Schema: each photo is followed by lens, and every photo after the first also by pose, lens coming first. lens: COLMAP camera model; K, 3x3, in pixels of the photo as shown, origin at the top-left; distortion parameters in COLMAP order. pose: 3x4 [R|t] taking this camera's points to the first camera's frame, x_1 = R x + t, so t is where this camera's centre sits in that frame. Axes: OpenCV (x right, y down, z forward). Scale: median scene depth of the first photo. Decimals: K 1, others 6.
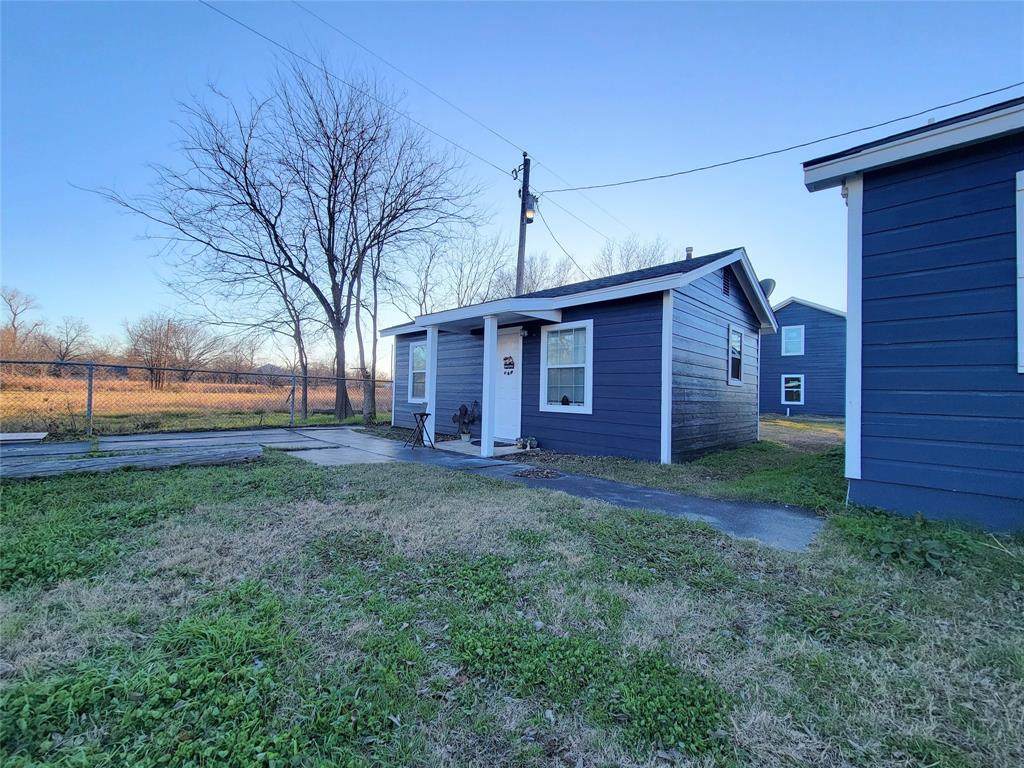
lens RADIAL K [[409.8, 0, 512.0], [0, 409.8, 384.0], [0, 0, 1]] dist [-0.000627, 0.000005]
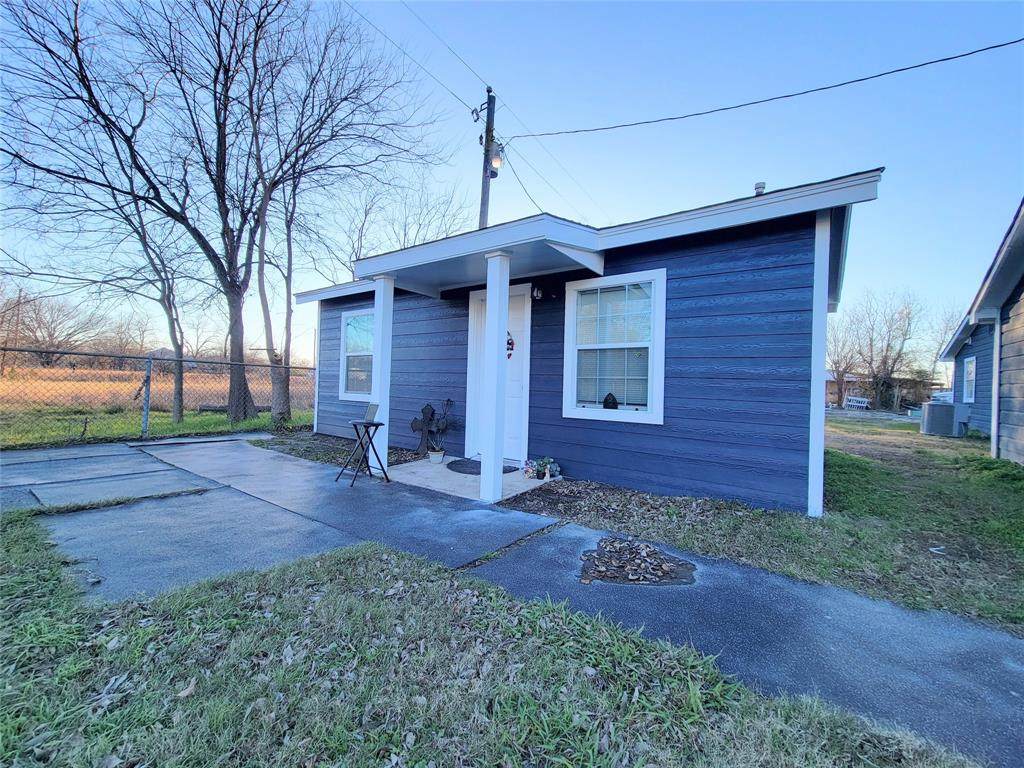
lens RADIAL K [[409.8, 0, 512.0], [0, 409.8, 384.0], [0, 0, 1]] dist [-0.000627, 0.000005]
pose [[0.986556, 0.005685, 0.163323, -0.068145], [-0.009589, 0.999687, 0.023123, 0.000712], [-0.163141, -0.024378, 0.986302, 0.235203]]
